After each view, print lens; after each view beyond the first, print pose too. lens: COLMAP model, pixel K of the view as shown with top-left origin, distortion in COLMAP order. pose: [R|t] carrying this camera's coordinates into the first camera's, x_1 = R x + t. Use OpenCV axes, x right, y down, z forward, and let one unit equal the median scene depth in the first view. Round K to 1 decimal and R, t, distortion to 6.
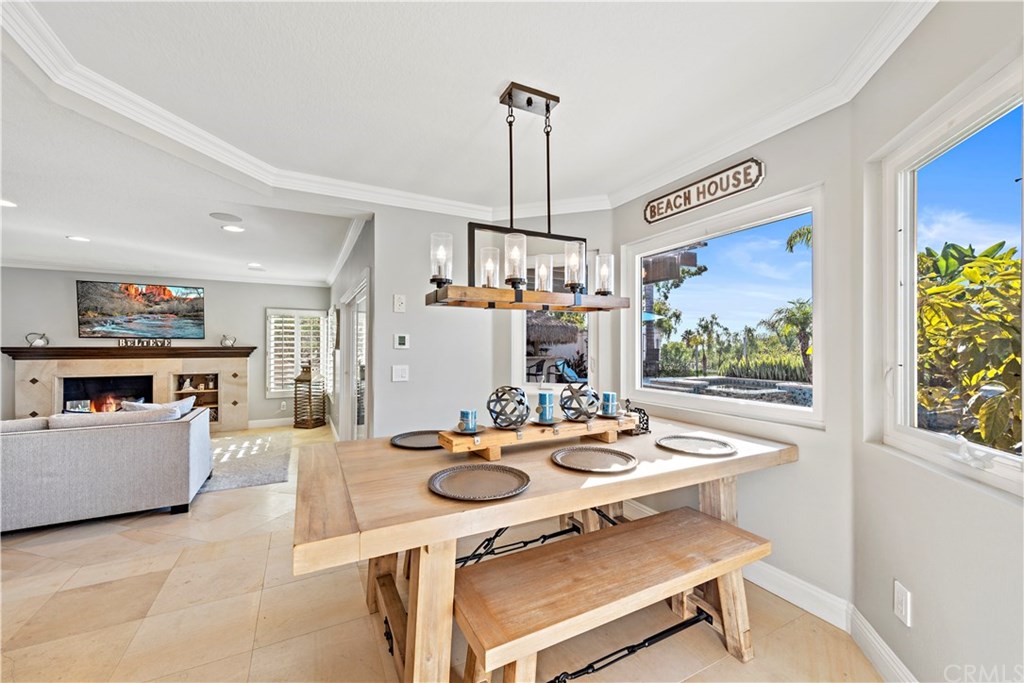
lens RADIAL K [[400.6, 0, 511.1], [0, 400.6, 344.8], [0, 0, 1]] dist [0.016263, -0.005014]
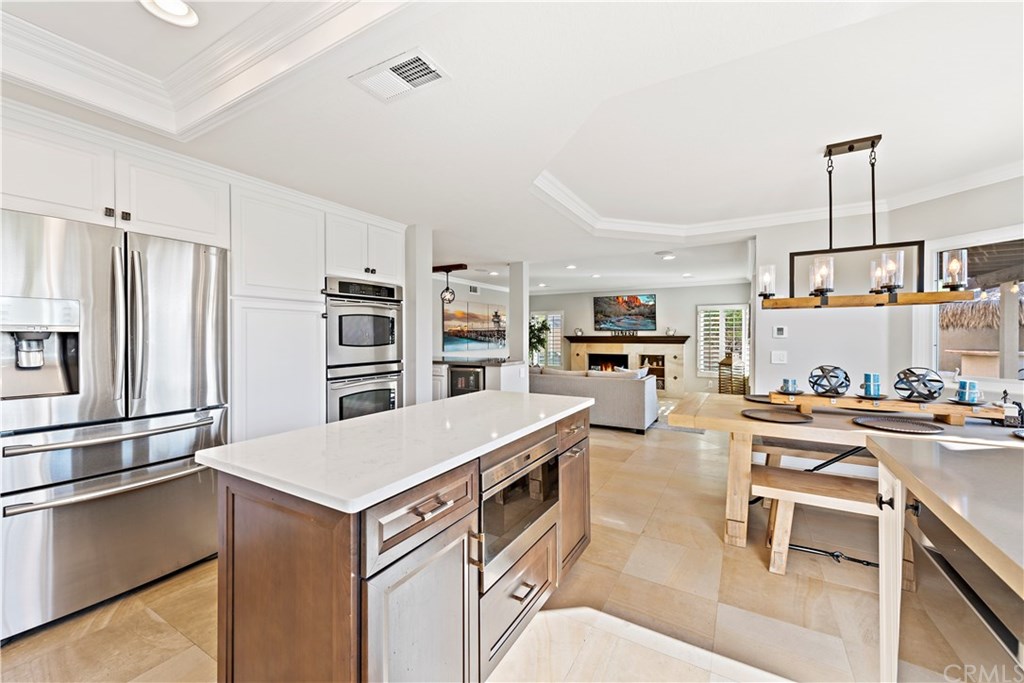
lens RADIAL K [[403.7, 0, 509.8], [0, 403.7, 337.1], [0, 0, 1]] dist [0.011304, -0.000759]
pose [[0.530538, 0.002585, -0.847657, 0.188896], [0.004298, 0.999974, 0.005739, -0.001608], [0.847650, -0.006688, 0.530514, -0.208056]]
